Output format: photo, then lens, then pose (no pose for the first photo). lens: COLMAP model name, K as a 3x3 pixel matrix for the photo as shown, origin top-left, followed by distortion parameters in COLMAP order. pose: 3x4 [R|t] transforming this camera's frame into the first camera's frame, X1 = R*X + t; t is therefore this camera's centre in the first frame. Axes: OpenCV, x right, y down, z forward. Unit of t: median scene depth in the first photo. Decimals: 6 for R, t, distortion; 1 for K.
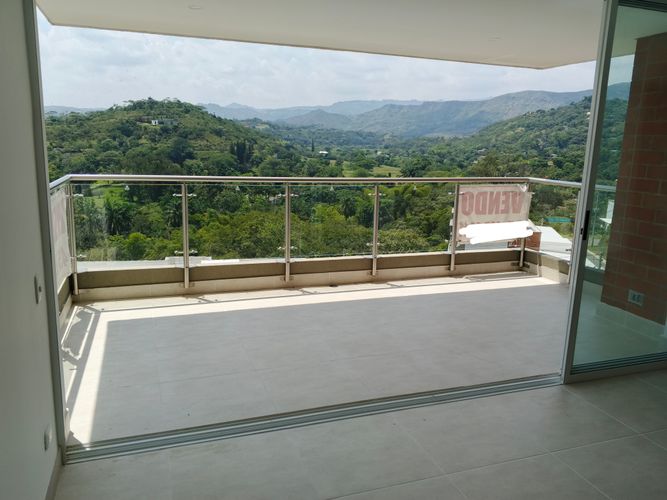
lens RADIAL K [[534.8, 0, 333.5], [0, 534.8, 250.0], [0, 0, 1]] dist [0.250915, -0.503058]
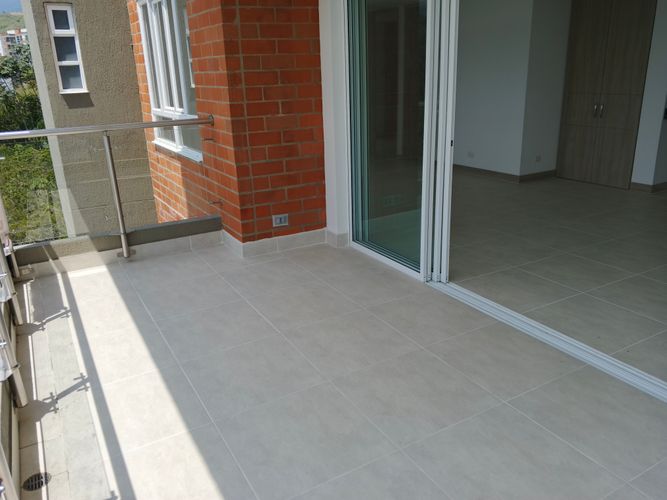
lens RADIAL K [[524.0, 0, 334.3], [0, 524.0, 255.3], [0, 0, 1]] dist [0.132906, -0.250503]
pose [[-0.183075, -0.357213, 0.915905, -0.067282], [0.219515, 0.893276, 0.392264, -0.037244], [-0.958278, 0.272869, -0.085123, 0.169929]]
